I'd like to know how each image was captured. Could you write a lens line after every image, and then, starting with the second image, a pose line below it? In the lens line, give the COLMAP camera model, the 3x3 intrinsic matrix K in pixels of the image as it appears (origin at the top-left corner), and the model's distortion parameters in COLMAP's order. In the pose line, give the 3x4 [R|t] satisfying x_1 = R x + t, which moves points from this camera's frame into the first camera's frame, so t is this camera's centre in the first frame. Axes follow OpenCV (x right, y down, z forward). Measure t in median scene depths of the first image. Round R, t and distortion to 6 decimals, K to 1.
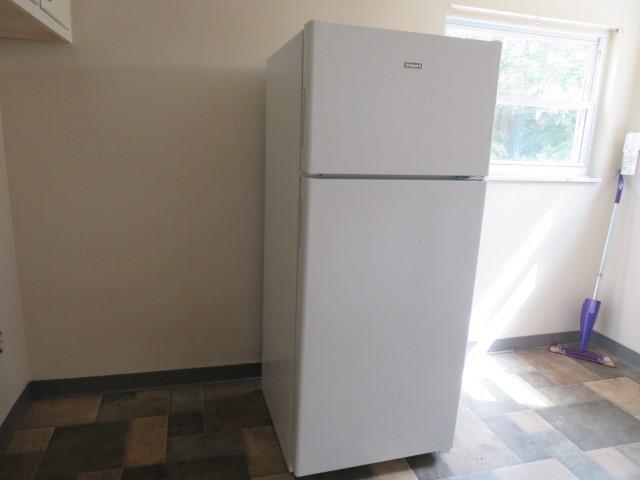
lens RADIAL K [[459.0, 0, 320.0], [0, 459.0, 242.8], [0, 0, 1]] dist [0.000927, 0.010078]
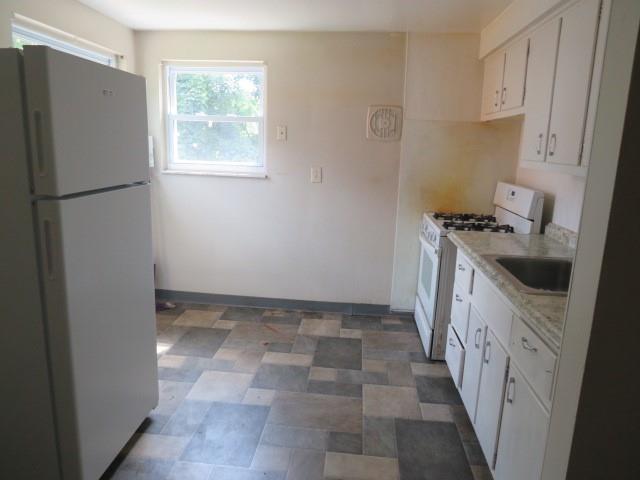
lens RADIAL K [[459.0, 0, 320.0], [0, 459.0, 242.8], [0, 0, 1]] dist [0.000927, 0.010078]
pose [[0.371906, -0.230570, 0.899179, -0.486658], [0.203786, 0.965310, 0.163240, -0.063520], [-0.905625, 0.122530, 0.405991, 0.048031]]
